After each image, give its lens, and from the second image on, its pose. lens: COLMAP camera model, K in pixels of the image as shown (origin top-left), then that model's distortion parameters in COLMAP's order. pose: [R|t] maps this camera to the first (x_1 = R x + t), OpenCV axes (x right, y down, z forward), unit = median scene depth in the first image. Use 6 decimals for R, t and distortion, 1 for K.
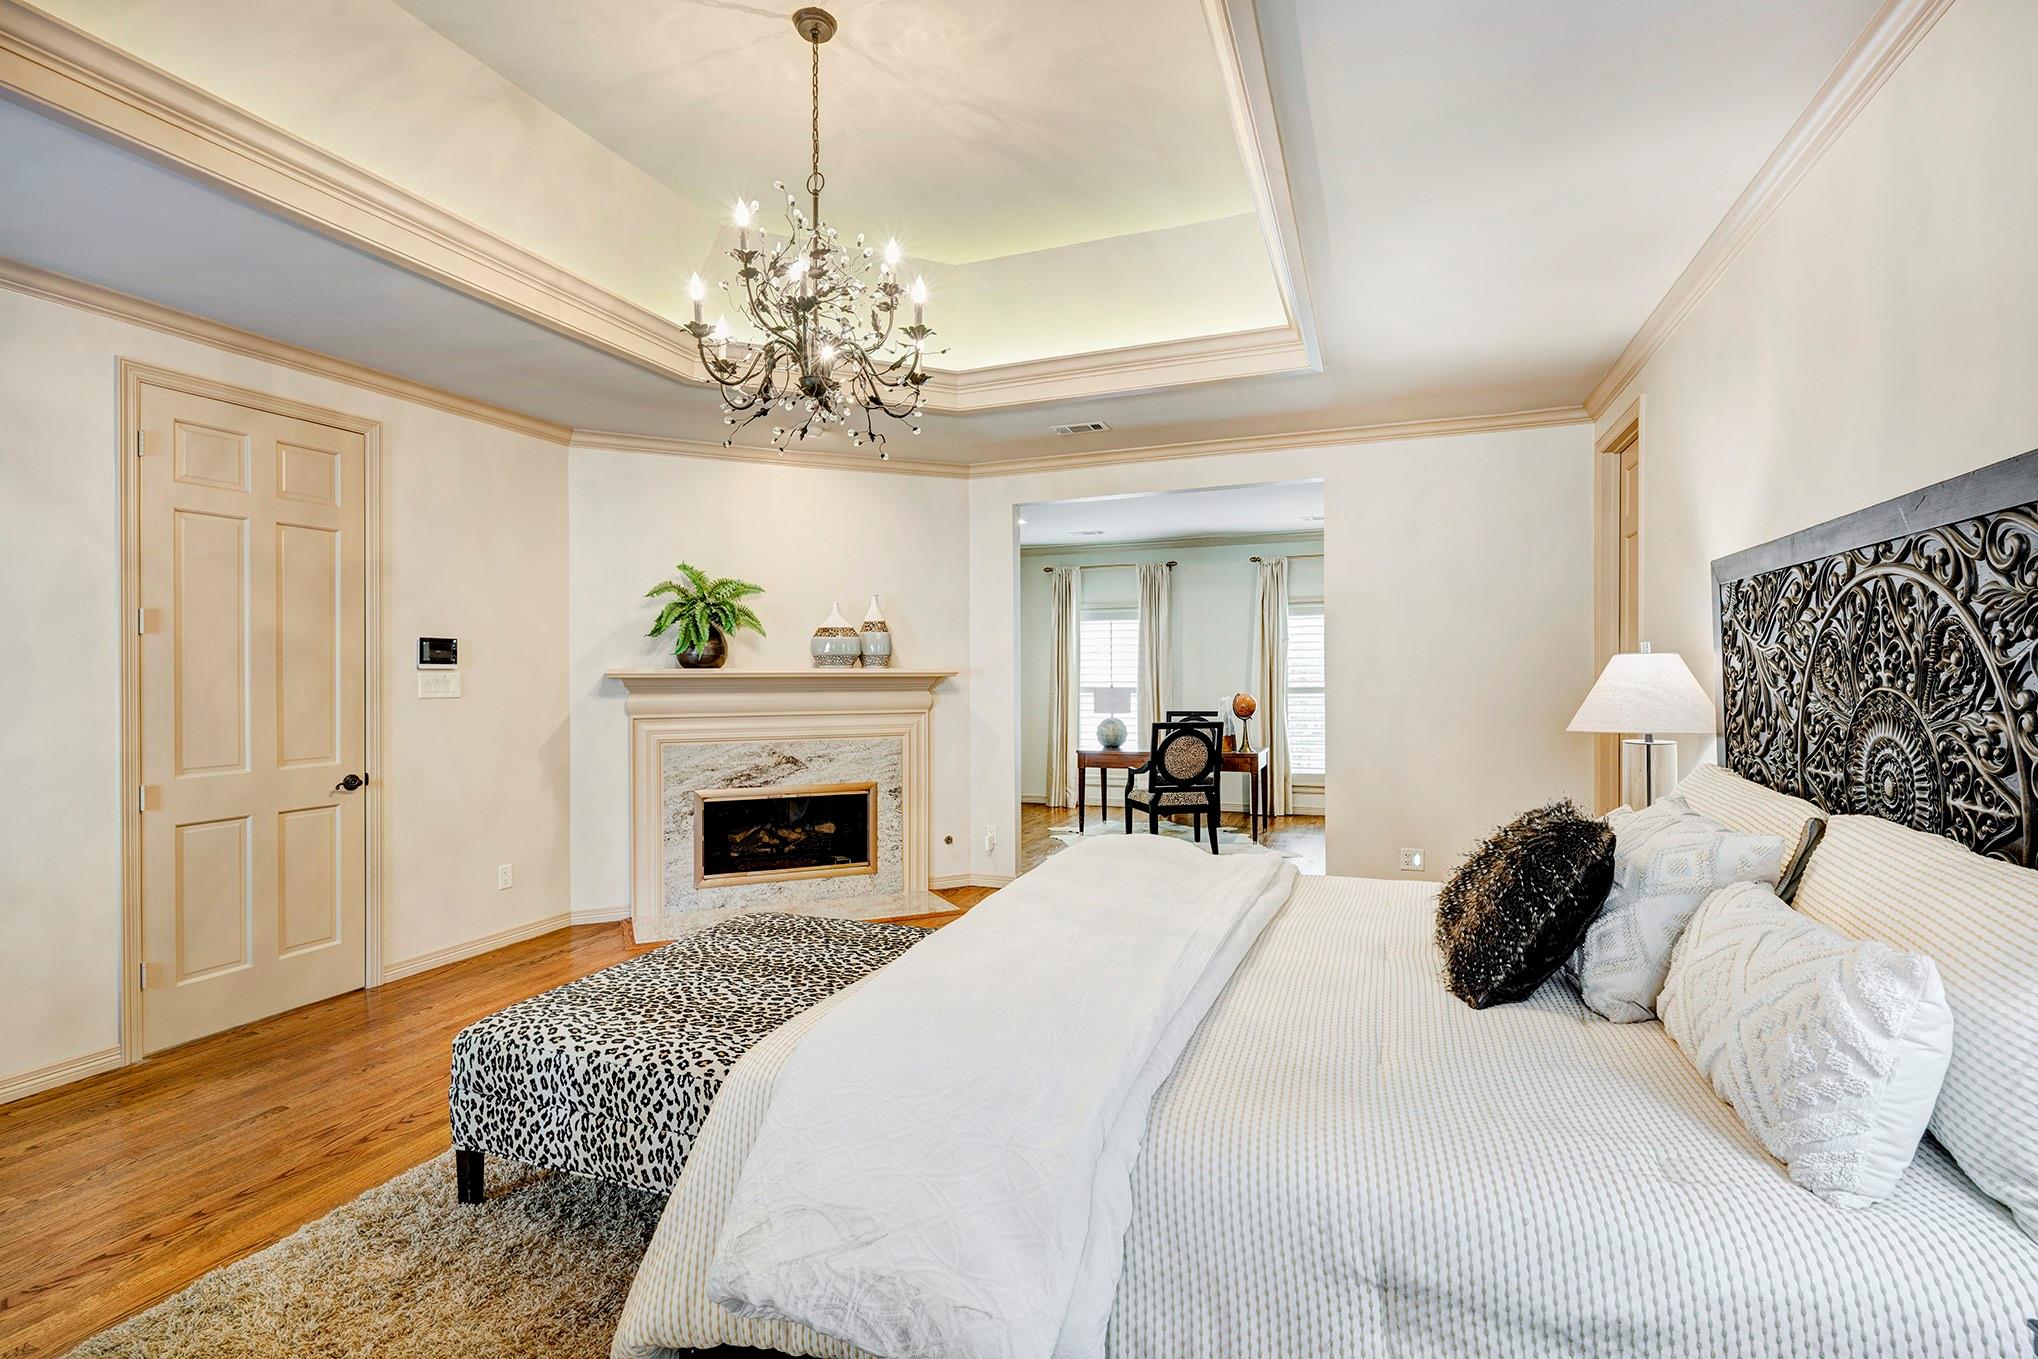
lens RADIAL K [[944.4, 0, 1009.8], [0, 944.4, 687.6], [0, 0, 1]] dist [0.004451, 0.000251]
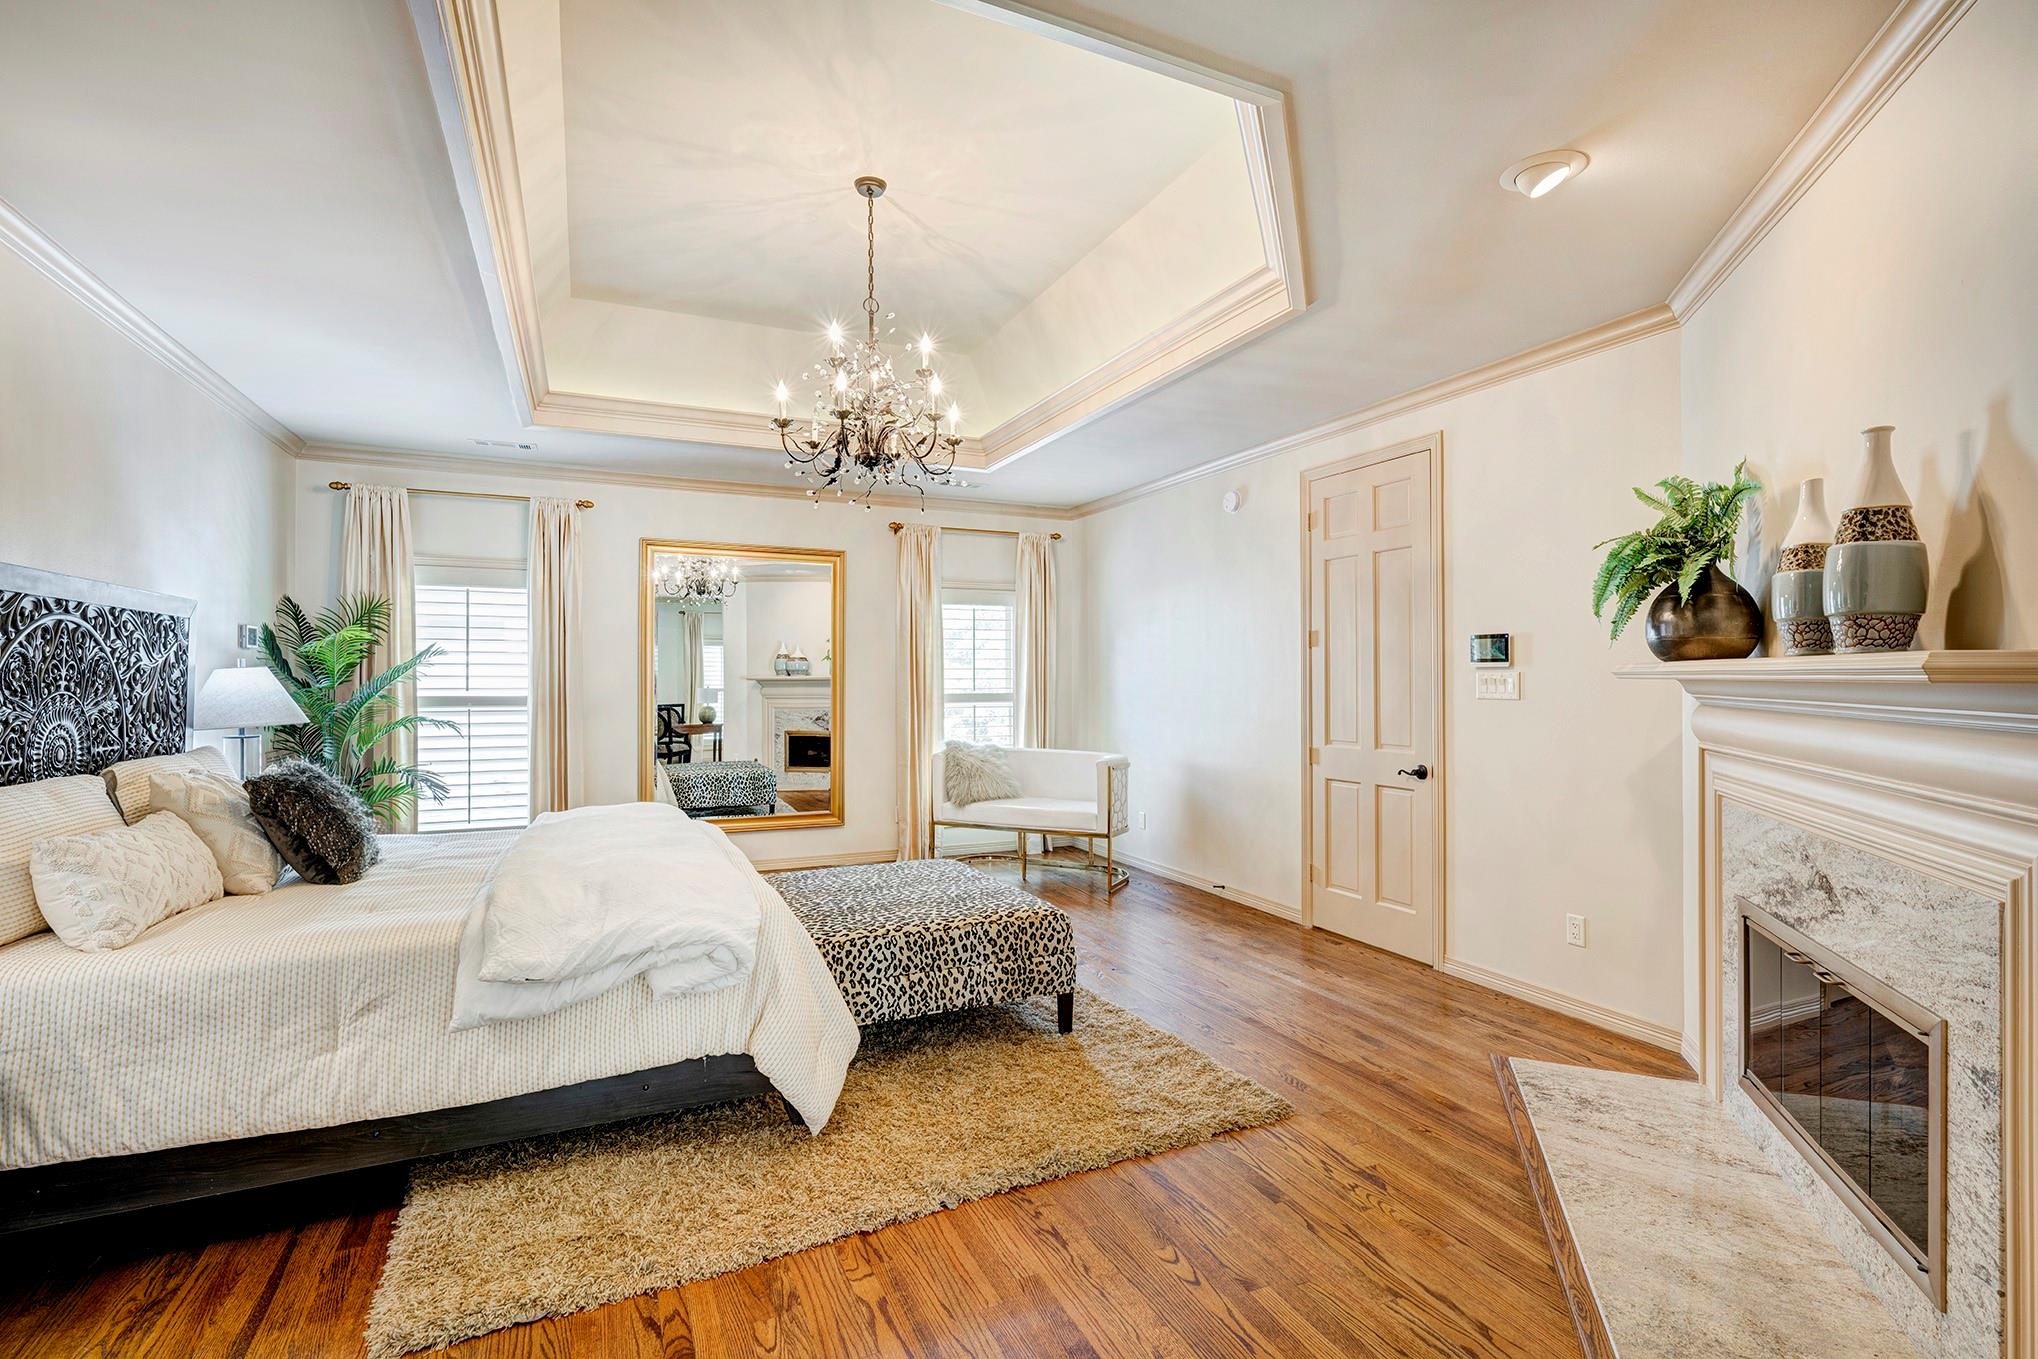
lens RADIAL K [[944.4, 0, 1023.6], [0, 944.4, 673.1], [0, 0, 1]] dist [0.004451, 0.000251]
pose [[-0.708685, -0.000169, -0.705525, 0.461641], [-0.001947, 0.999997, 0.001716, -0.018838], [0.705522, 0.002590, -0.708683, 1.639563]]
